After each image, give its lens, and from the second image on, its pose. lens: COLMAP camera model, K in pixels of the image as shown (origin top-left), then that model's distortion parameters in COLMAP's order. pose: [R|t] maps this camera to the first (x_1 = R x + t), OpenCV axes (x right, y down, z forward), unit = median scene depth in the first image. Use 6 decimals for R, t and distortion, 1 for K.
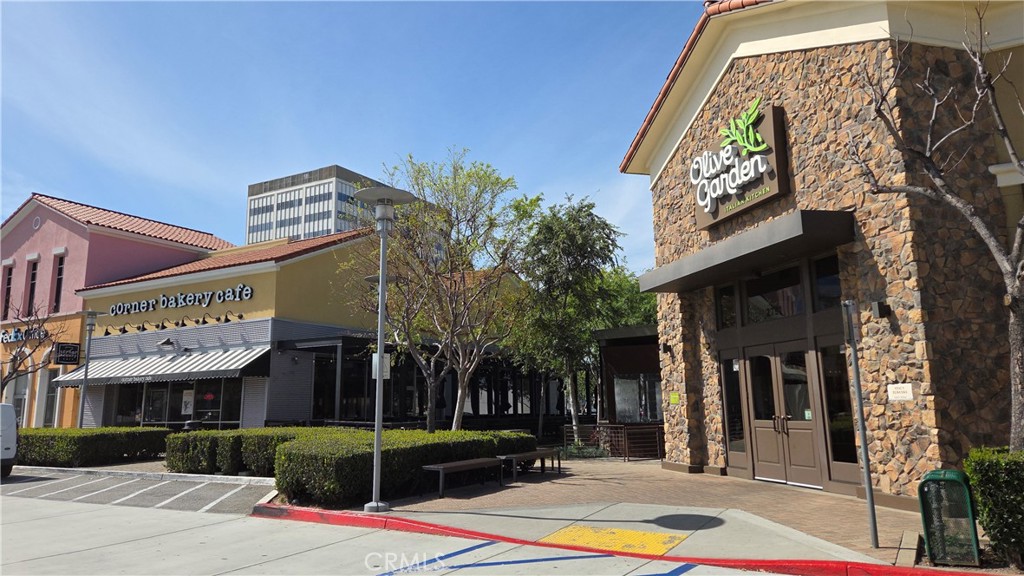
lens RADIAL K [[678.5, 0, 510.0], [0, 678.5, 283.4], [0, 0, 1]] dist [0.042283, -0.024378]
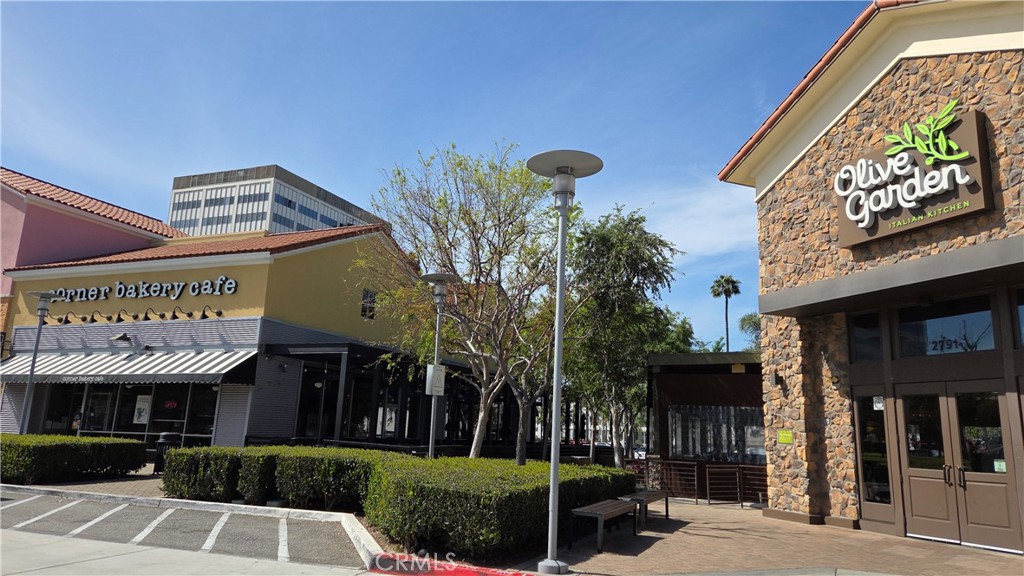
lens RADIAL K [[678.5, 0, 514.1], [0, 678.5, 289.1], [0, 0, 1]] dist [0.042283, -0.024378]
pose [[0.989352, 0.075826, 0.124231, -0.176548], [-0.072393, 0.996865, -0.031923, 0.024100], [-0.126262, 0.022589, 0.991740, 0.122763]]
